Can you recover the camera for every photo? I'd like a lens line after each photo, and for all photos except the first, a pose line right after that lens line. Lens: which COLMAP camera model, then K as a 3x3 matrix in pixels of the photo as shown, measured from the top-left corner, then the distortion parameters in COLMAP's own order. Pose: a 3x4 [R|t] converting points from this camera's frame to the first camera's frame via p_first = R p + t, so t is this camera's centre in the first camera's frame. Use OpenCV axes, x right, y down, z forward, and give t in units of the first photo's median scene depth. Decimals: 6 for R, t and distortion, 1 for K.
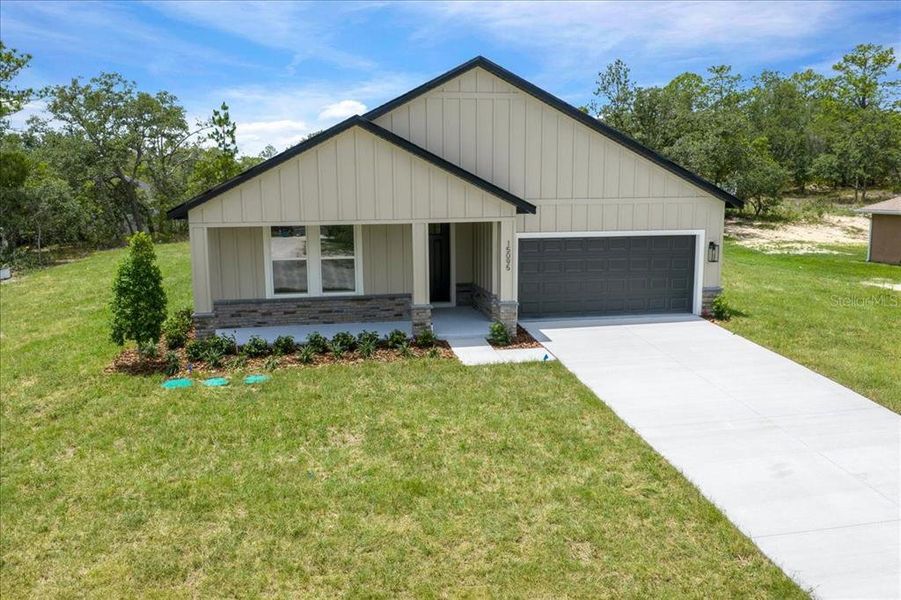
lens RADIAL K [[743.3, 0, 450.5], [0, 743.3, 300.0], [0, 0, 1]] dist [0.005300, -0.005100]
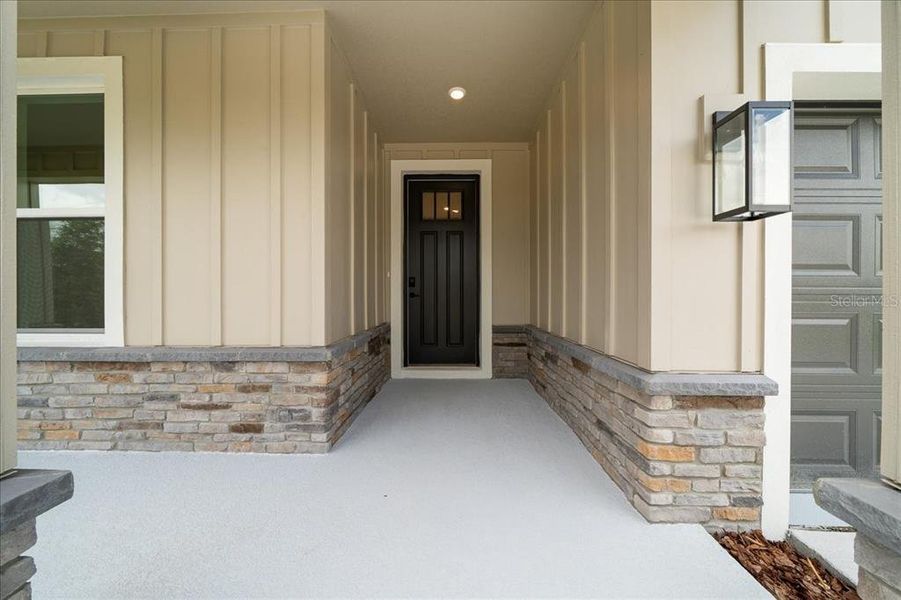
lens RADIAL K [[315.5, 0, 447.8], [0, 315.5, 296.3], [0, 0, 1]] dist [-0.006822, 0.000039]
pose [[0.978619, 0.007915, -0.205529, 0.023703], [-0.038411, 0.988713, -0.144816, -0.013208], [0.202063, 0.149615, 0.967877, 0.930833]]
